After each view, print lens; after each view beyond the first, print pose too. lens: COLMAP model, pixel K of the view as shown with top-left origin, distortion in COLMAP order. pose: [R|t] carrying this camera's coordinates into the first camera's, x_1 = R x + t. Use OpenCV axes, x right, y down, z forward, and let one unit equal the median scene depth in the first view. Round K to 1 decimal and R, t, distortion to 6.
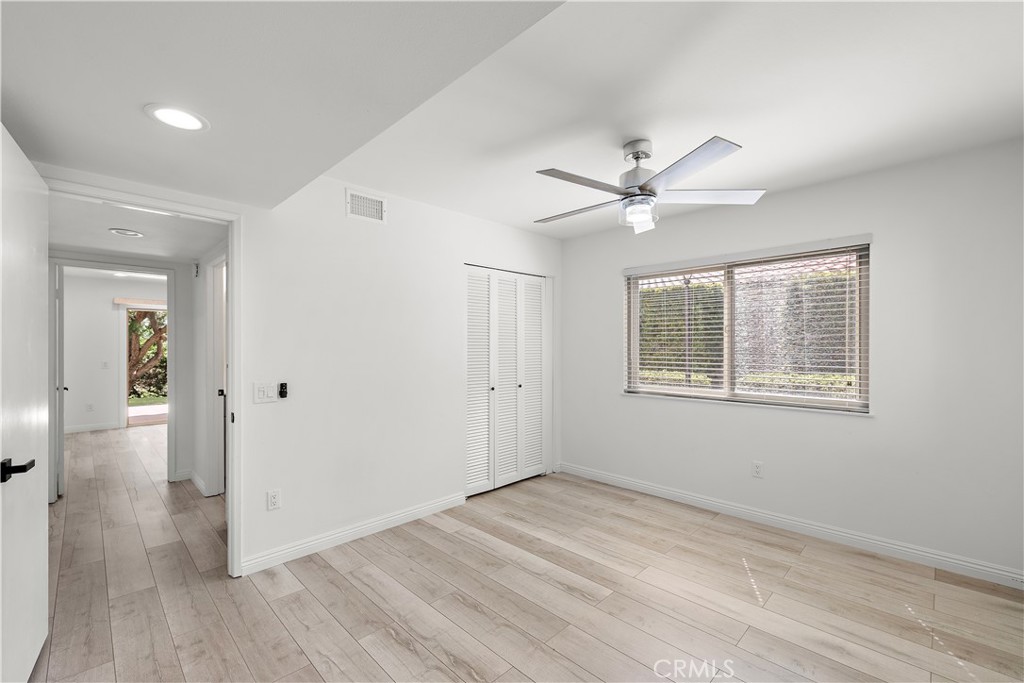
lens RADIAL K [[432.1, 0, 514.0], [0, 432.1, 345.4], [0, 0, 1]] dist [-0.003304, 0.000993]
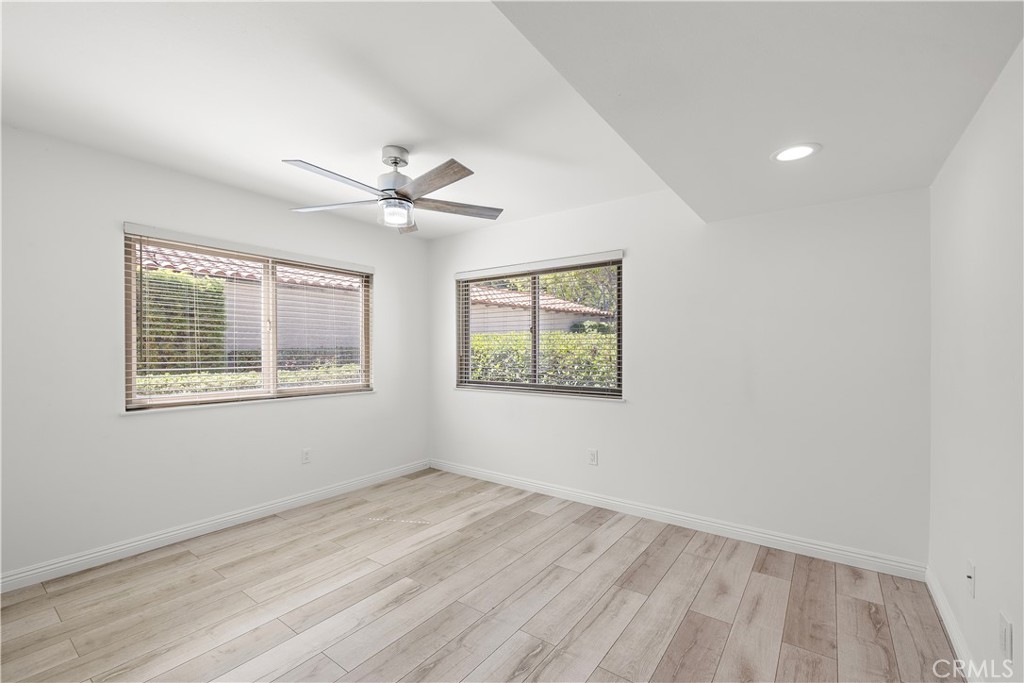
lens RADIAL K [[432.1, 0, 514.0], [0, 432.1, 347.8], [0, 0, 1]] dist [-0.003304, 0.000993]
pose [[-0.157778, 0.007524, 0.987446, -0.635178], [-0.005031, 0.999952, -0.008423, 0.021582], [-0.987462, -0.006297, -0.157733, 0.693699]]
